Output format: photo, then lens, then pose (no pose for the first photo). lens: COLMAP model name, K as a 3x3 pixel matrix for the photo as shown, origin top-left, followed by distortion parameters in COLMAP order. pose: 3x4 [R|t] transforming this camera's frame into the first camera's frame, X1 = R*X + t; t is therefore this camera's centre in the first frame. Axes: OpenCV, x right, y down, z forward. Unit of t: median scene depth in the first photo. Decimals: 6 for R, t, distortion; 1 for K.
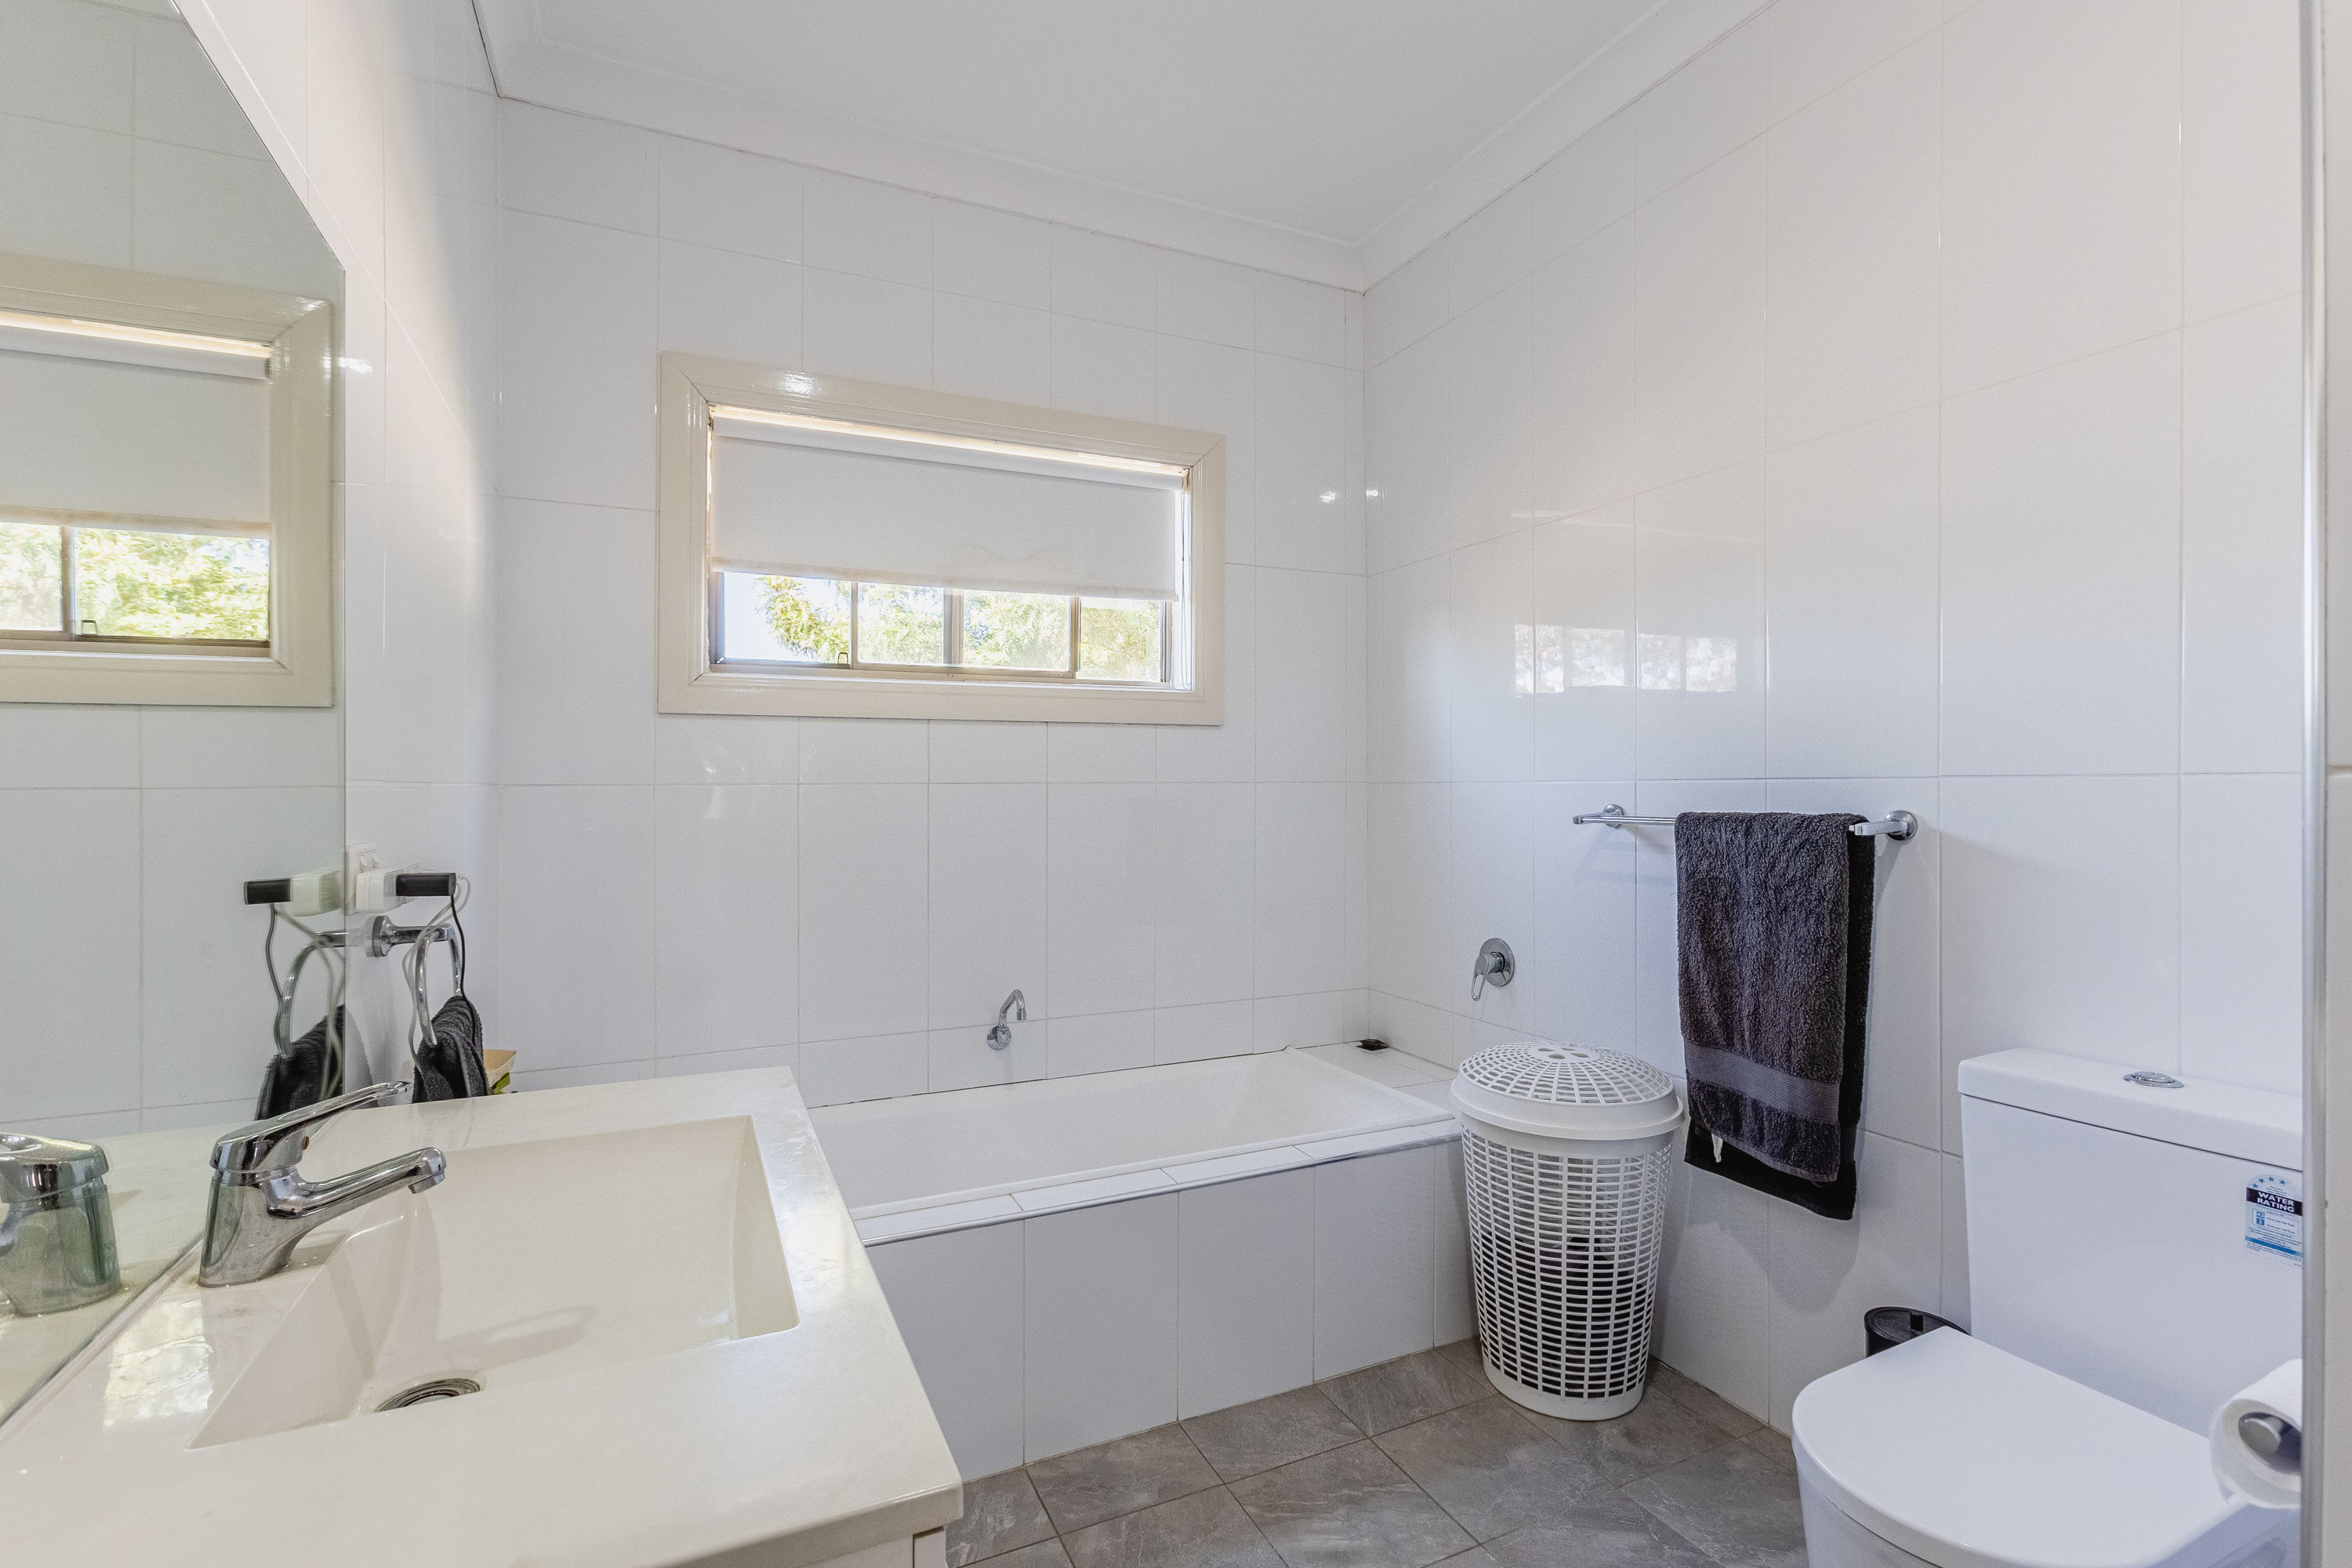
lens RADIAL K [[1075.1, 0, 1182.0], [0, 1075.1, 778.9], [0, 0, 1]] dist [-0.012293, 0.014419]
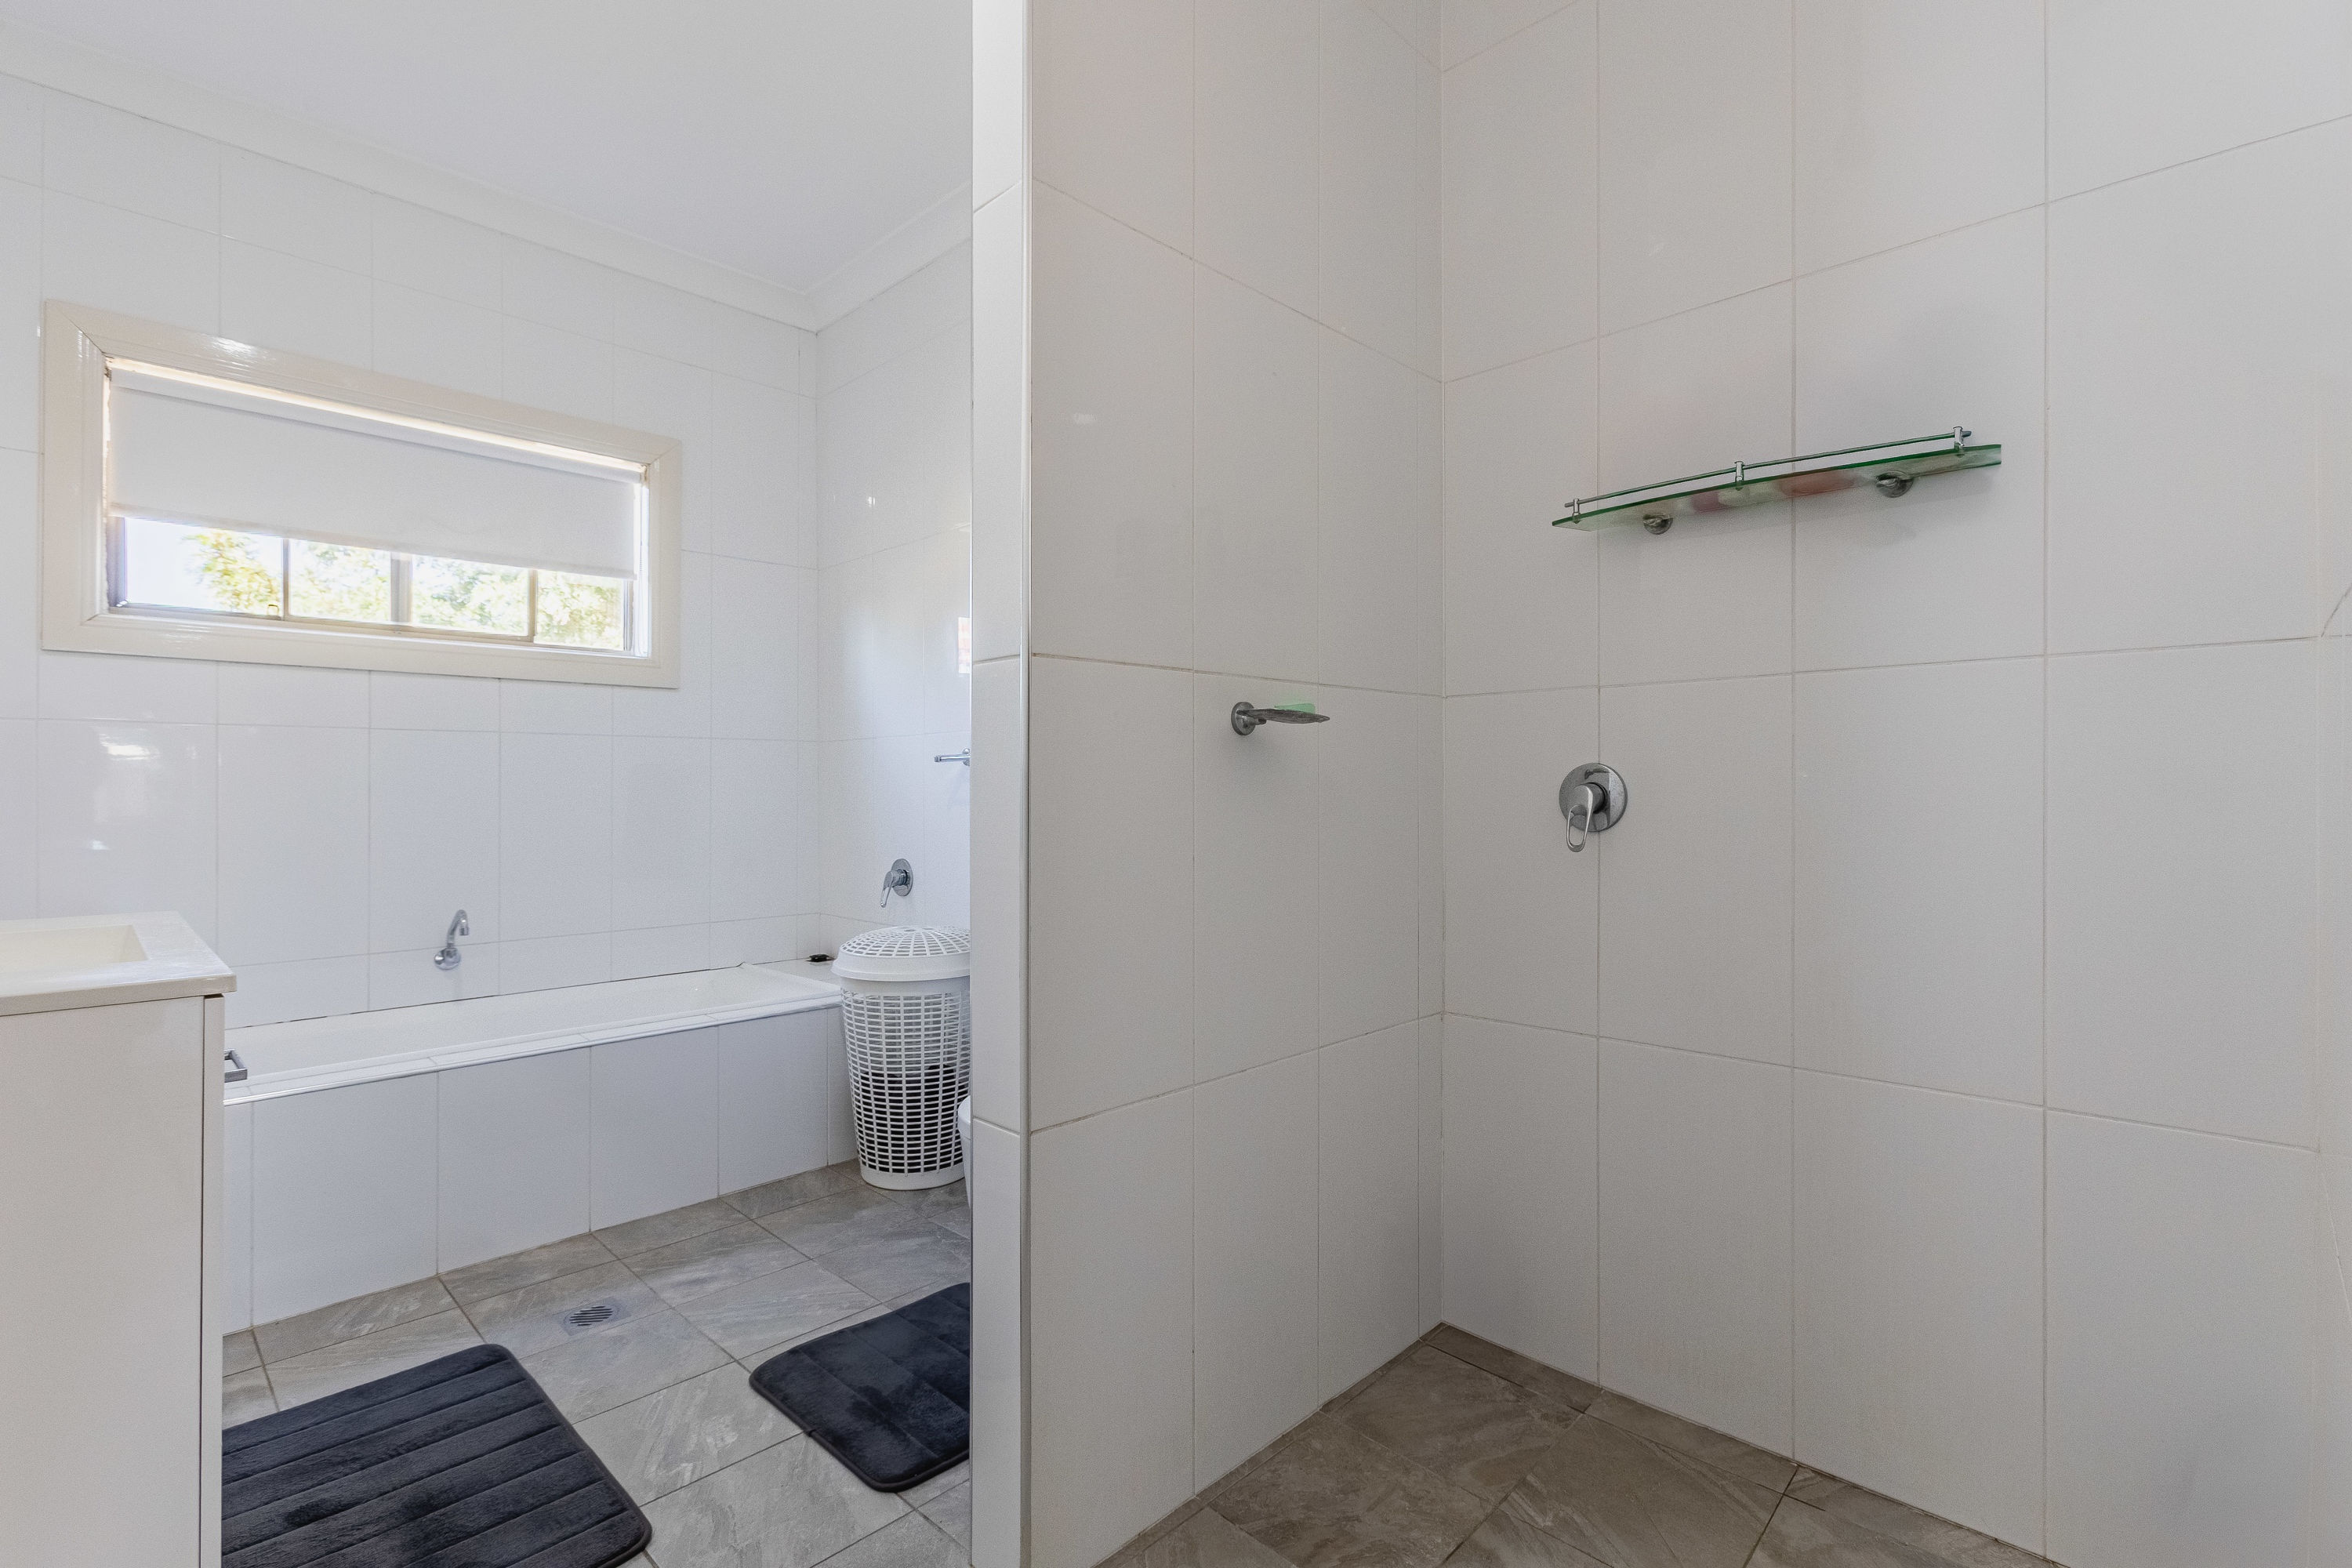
lens RADIAL K [[1075.1, 0, 1182.0], [0, 1075.1, 778.9], [0, 0, 1]] dist [-0.012293, 0.014419]
pose [[0.935324, 0.003416, 0.353777, 0.163835], [-0.002968, 0.999994, -0.001809, 0.058925], [-0.353781, 0.000642, 0.935328, -0.343295]]
